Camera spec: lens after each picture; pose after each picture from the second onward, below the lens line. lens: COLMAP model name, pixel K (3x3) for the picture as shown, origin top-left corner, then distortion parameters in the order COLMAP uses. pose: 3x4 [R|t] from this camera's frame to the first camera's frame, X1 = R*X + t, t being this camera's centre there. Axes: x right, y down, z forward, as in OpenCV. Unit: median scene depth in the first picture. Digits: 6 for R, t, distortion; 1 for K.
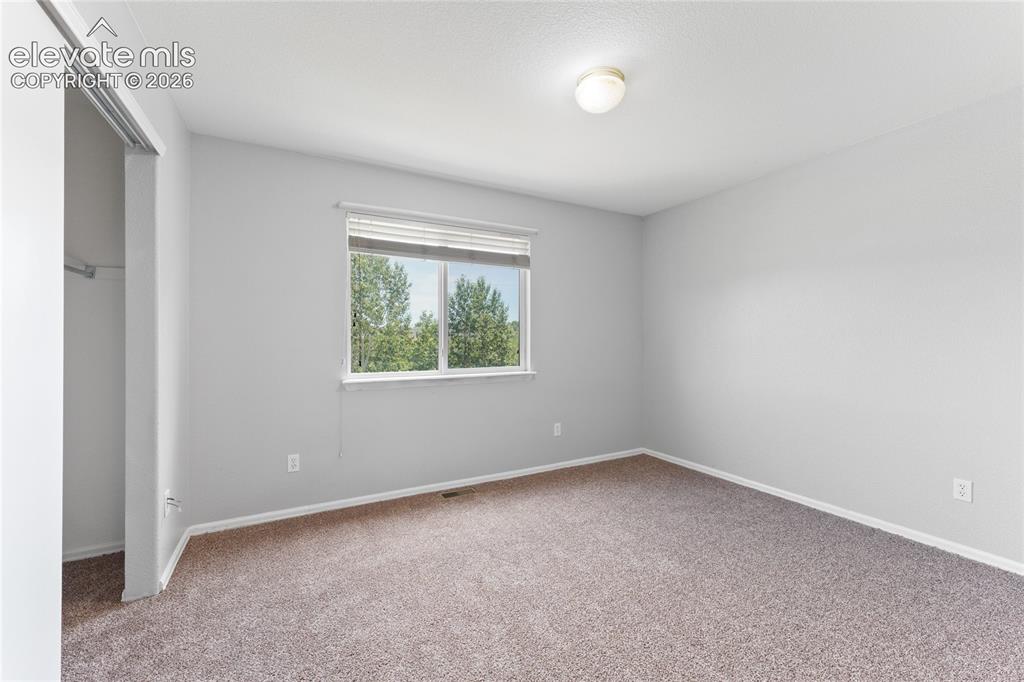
lens RADIAL K [[430.2, 0, 510.0], [0, 430.2, 337.7], [0, 0, 1]] dist [0.010387, -0.001350]
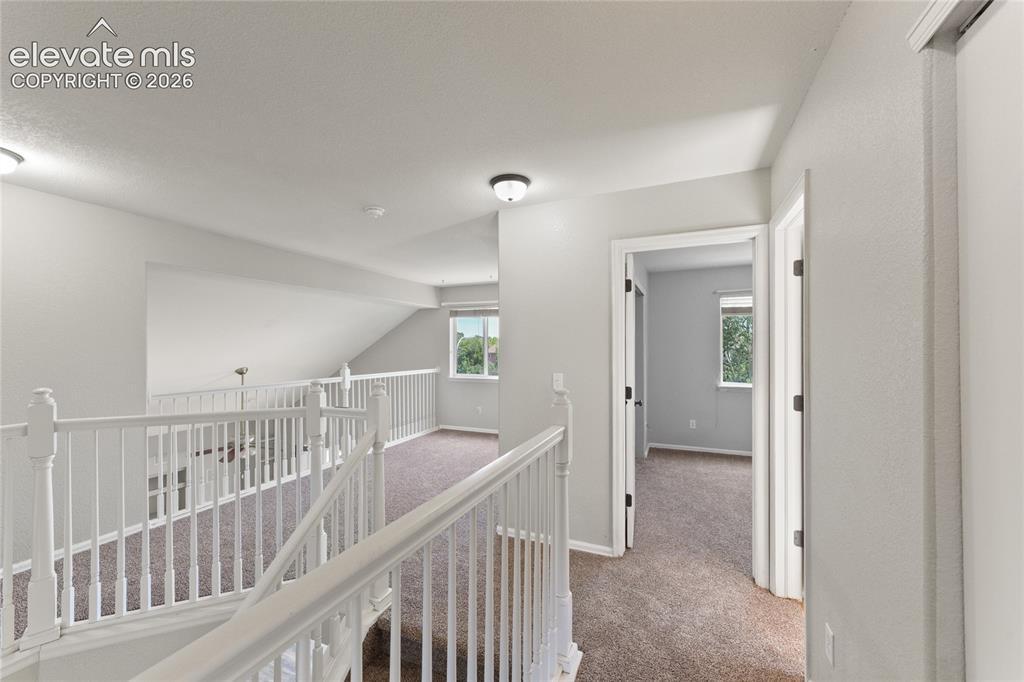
lens RADIAL K [[388.3, 0, 510.5], [0, 388.3, 346.9], [0, 0, 1]] dist [0.001020, 0.000057]
pose [[0.625971, -0.006432, -0.779820, 0.385670], [-0.001066, 0.999958, -0.009103, -0.055572], [0.779846, 0.006529, 0.625938, -0.808538]]
